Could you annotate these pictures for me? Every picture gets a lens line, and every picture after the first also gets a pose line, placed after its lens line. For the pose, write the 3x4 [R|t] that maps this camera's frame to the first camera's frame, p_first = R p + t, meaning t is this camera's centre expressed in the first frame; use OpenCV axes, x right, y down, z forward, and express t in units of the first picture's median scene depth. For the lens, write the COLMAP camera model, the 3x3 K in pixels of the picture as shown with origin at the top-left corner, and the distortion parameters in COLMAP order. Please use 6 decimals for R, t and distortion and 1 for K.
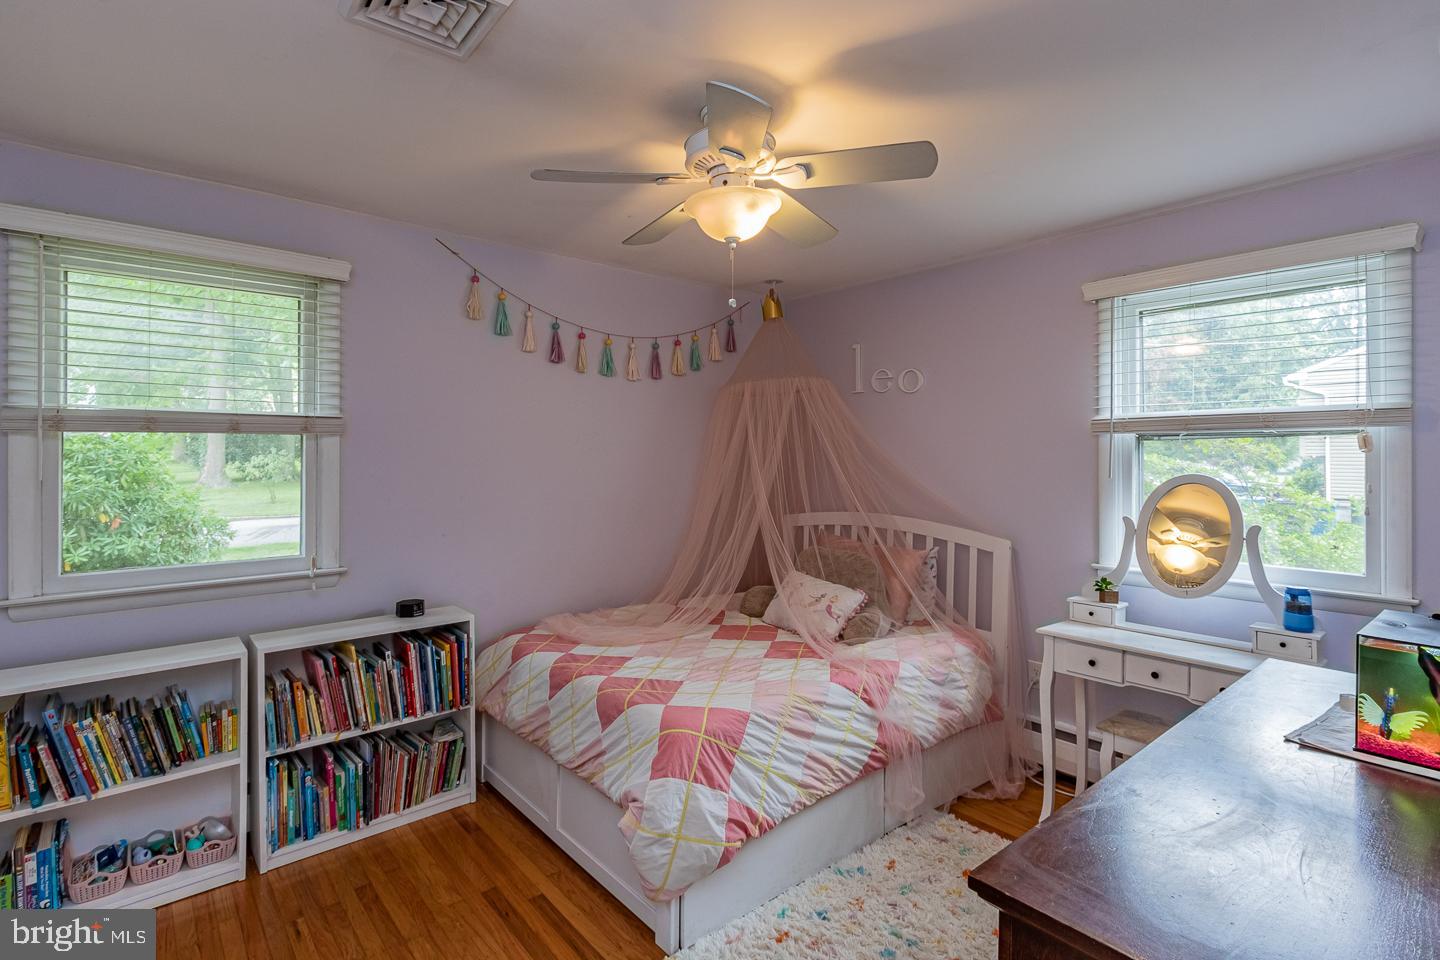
lens RADIAL K [[695.1, 0, 714.2], [0, 695.1, 454.7], [0, 0, 1]] dist [0.000777, -0.000706]
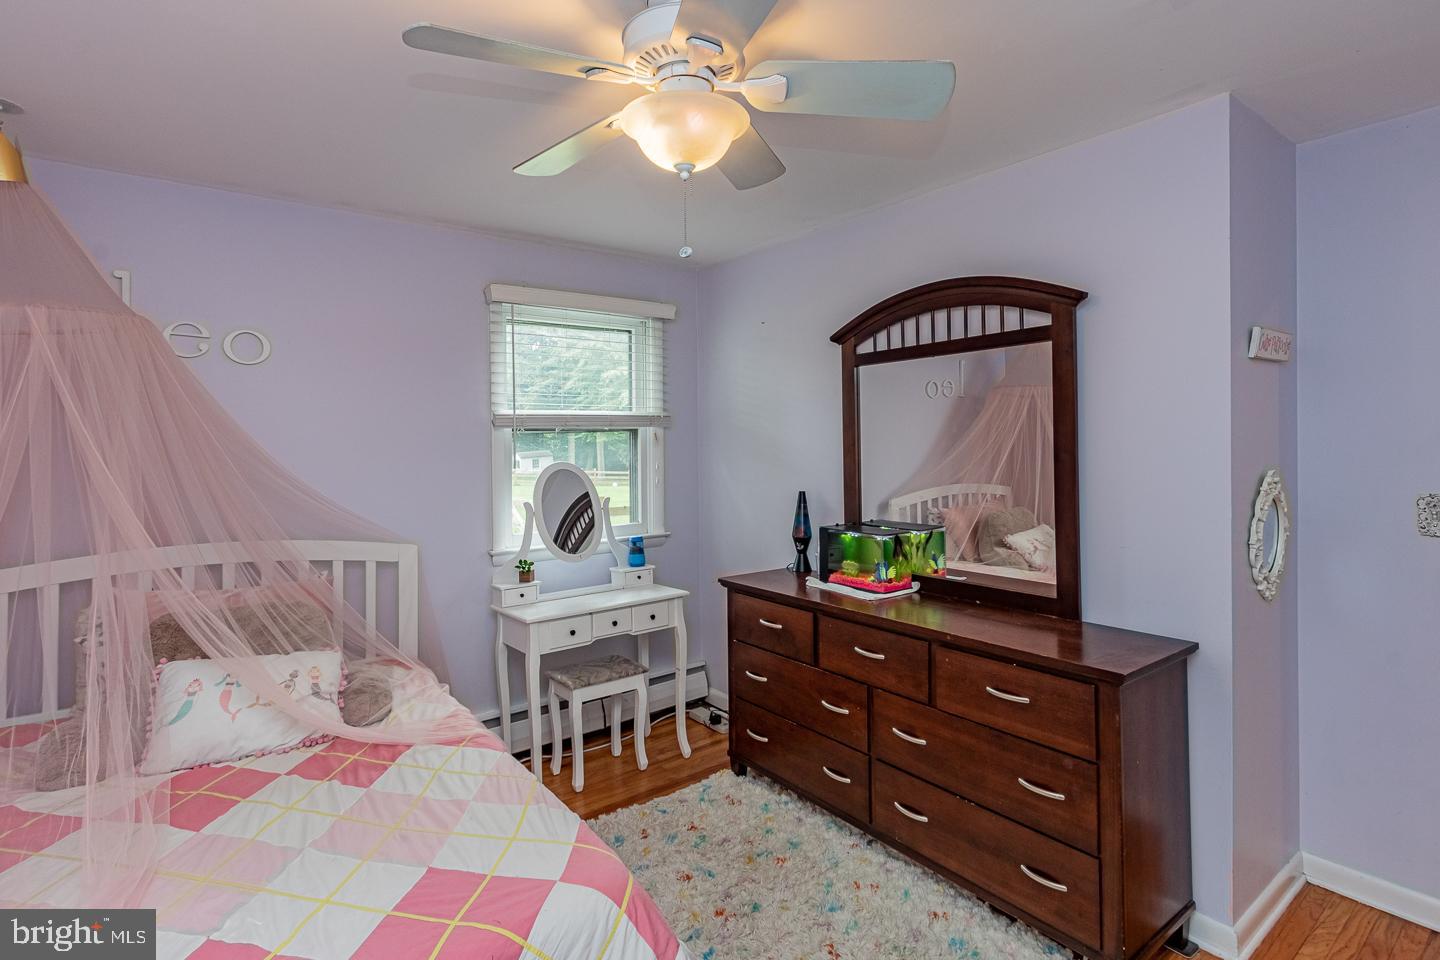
lens RADIAL K [[700.3, 0, 716.9], [0, 700.3, 426.9], [0, 0, 1]] dist [0.001514, 0.000154]
pose [[0.056389, 0.021006, 0.998188, -0.580102], [0.015691, 0.999637, -0.021923, -0.002561], [-0.998286, 0.016899, 0.056039, 0.705302]]
